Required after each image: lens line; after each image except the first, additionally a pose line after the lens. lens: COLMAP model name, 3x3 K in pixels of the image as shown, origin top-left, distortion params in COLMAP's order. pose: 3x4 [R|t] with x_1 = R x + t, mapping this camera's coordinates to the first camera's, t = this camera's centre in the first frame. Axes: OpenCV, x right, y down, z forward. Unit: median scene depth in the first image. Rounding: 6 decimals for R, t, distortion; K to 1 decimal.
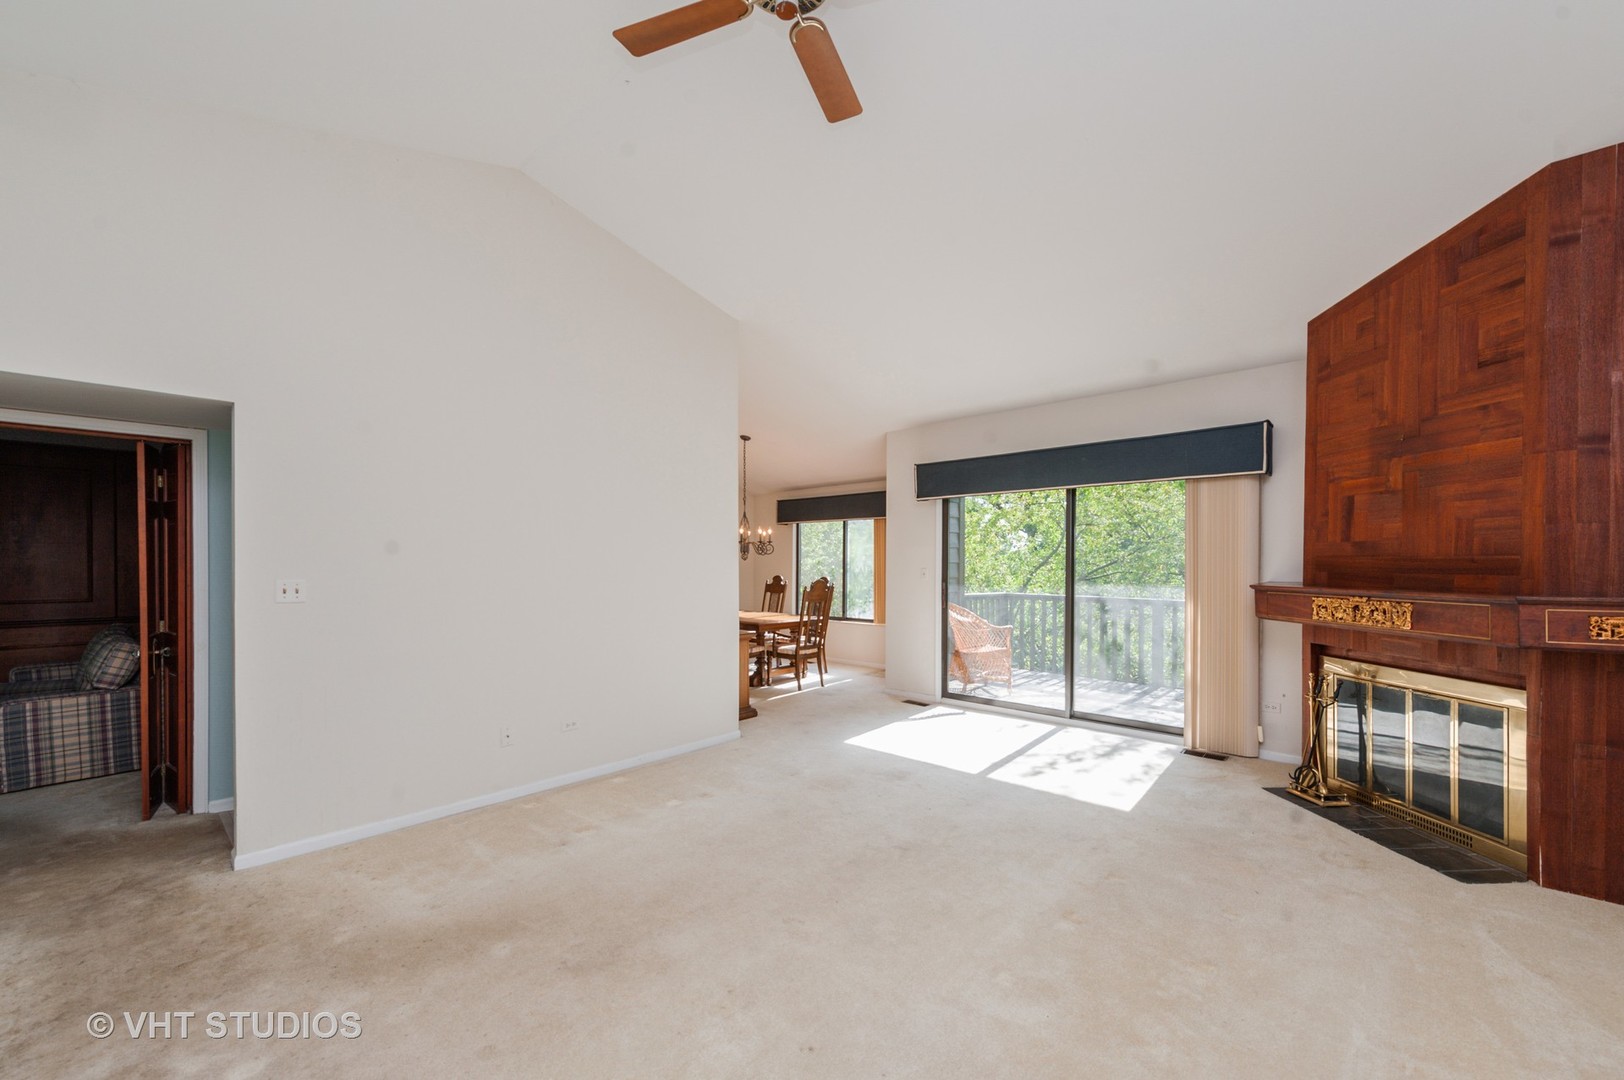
lens RADIAL K [[627.5, 0, 812.1], [0, 627.5, 569.7], [0, 0, 1]] dist [-0.034017, -0.000174]
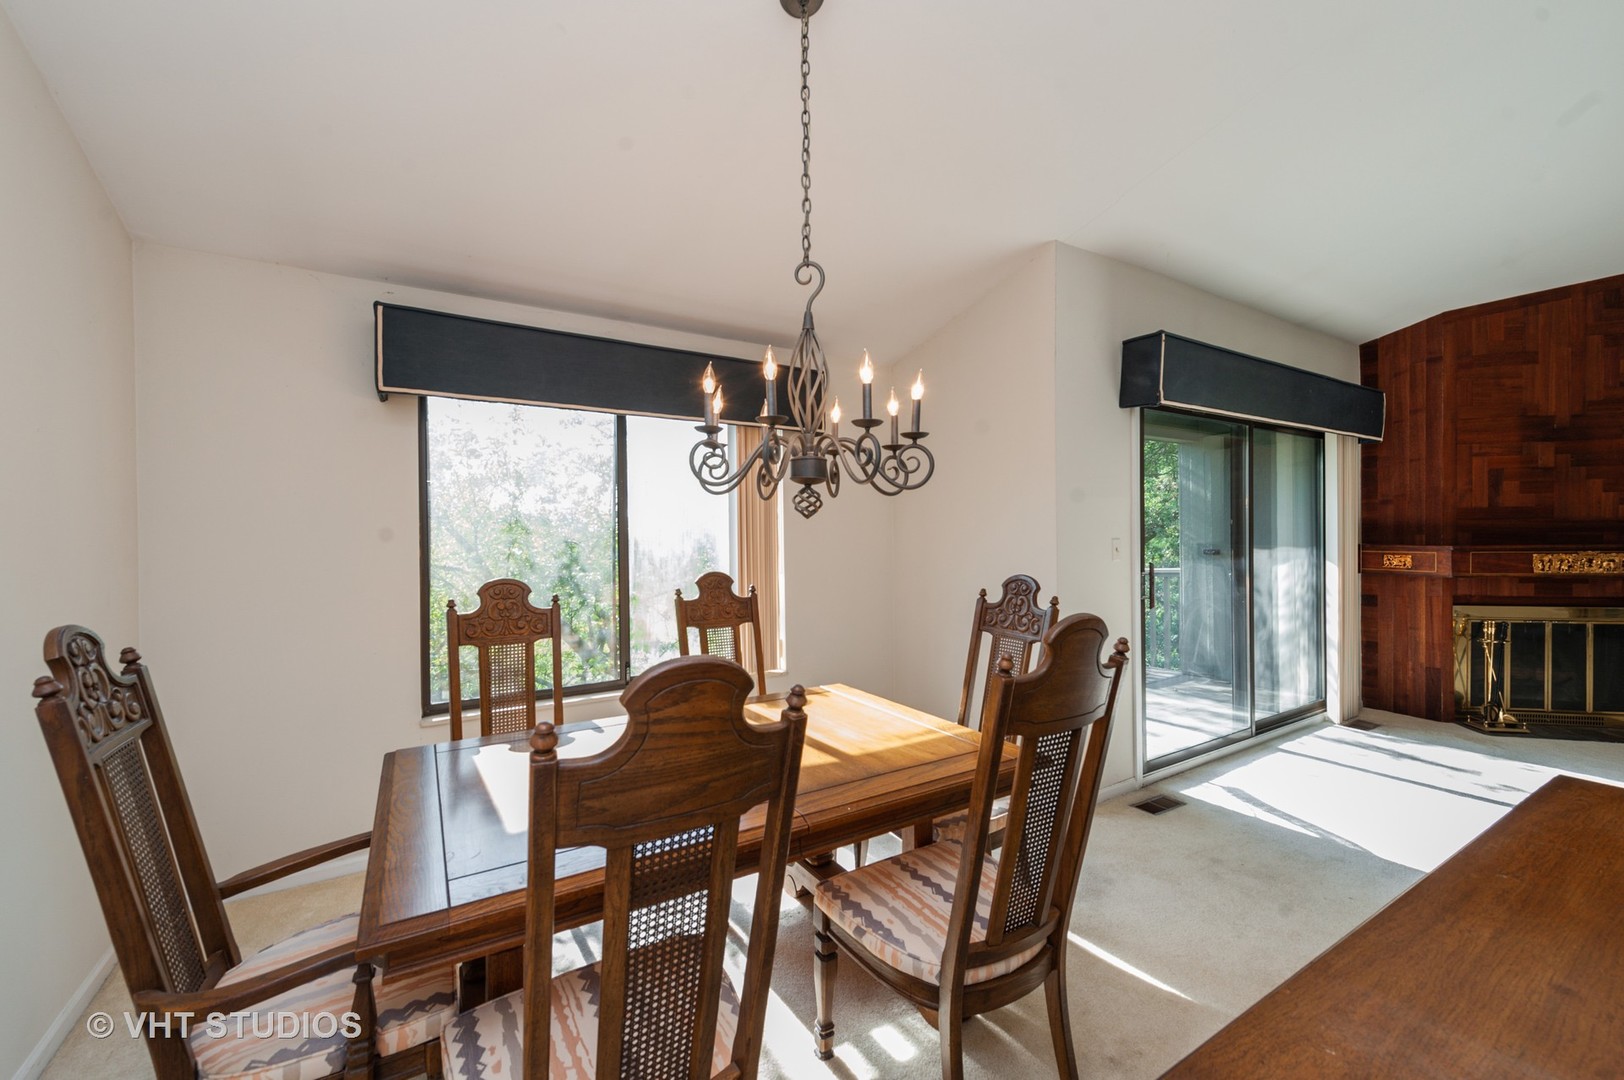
lens RADIAL K [[630.6, 0, 810.2], [0, 630.6, 525.7], [0, 0, 1]] dist [-0.000459, 0.000008]
pose [[0.290623, 0.000265, 0.956838, -0.671652], [0.012512, 0.999913, -0.004077, -0.019537], [-0.956756, 0.013157, 0.290594, 1.857805]]
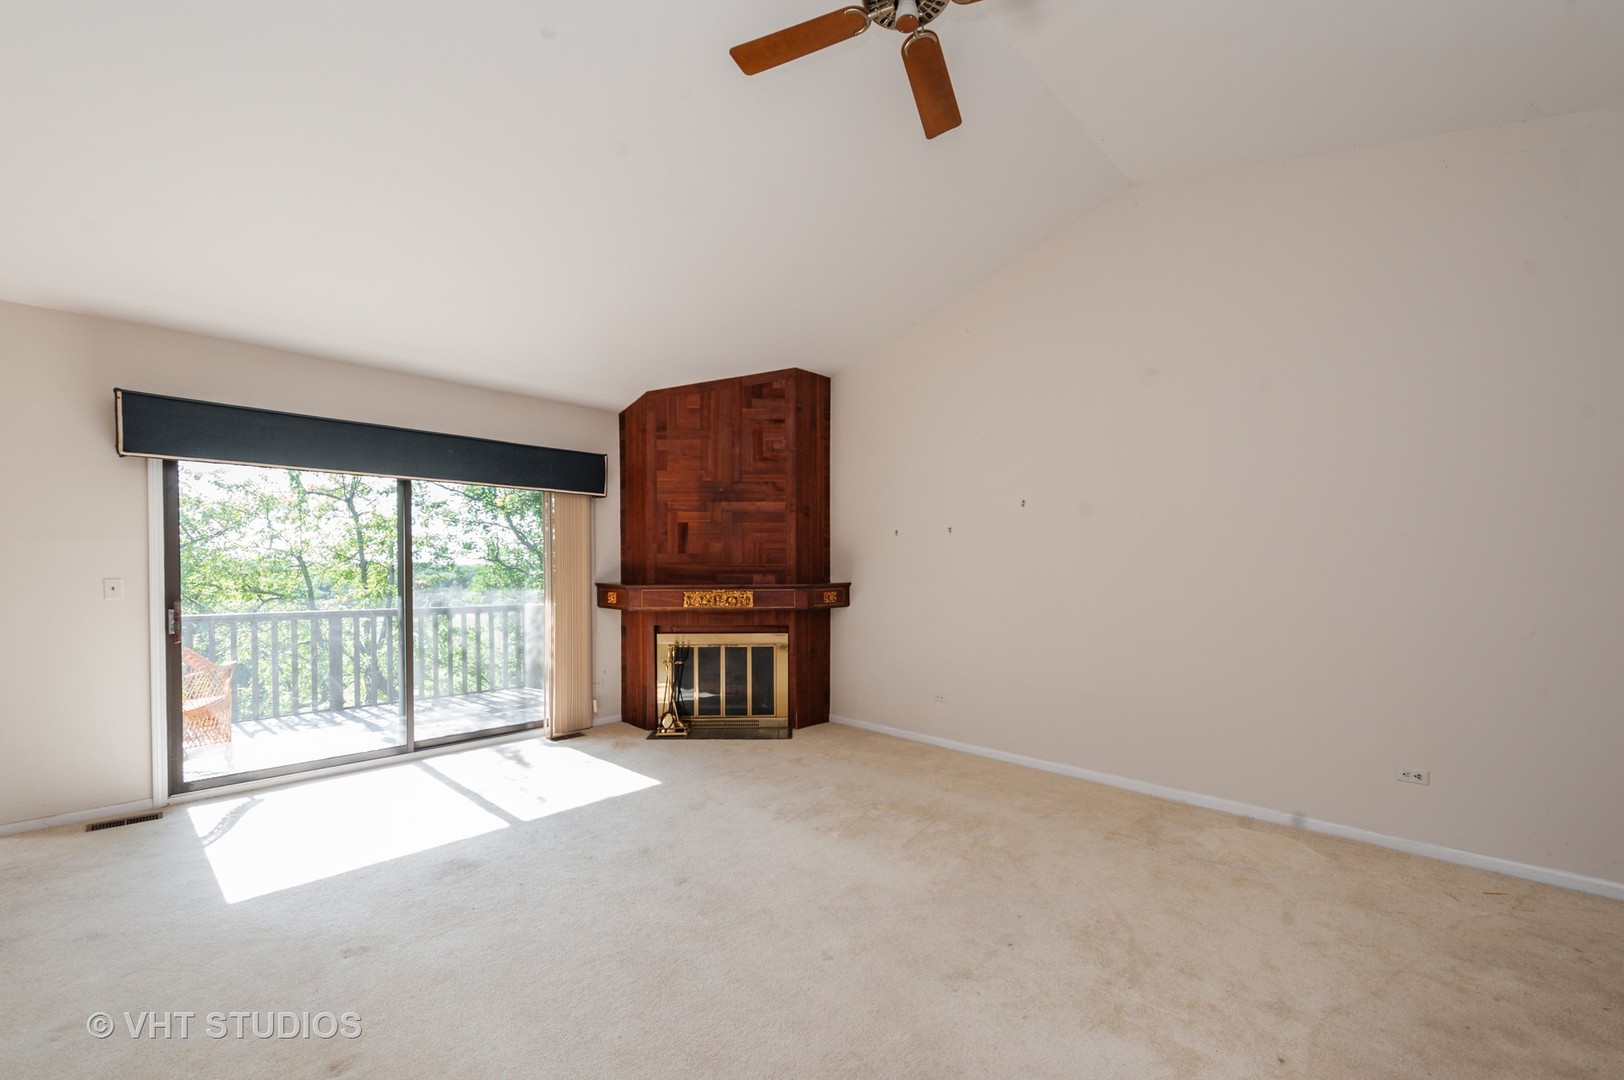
lens RADIAL K [[627.5, 0, 812.1], [0, 627.5, 569.7], [0, 0, 1]] dist [-0.034017, -0.000174]
pose [[-0.005690, -0.009328, 0.999940, -0.616098], [0.008704, 0.999918, 0.009377, -0.016428], [-0.999946, 0.008757, -0.005609, 0.669735]]
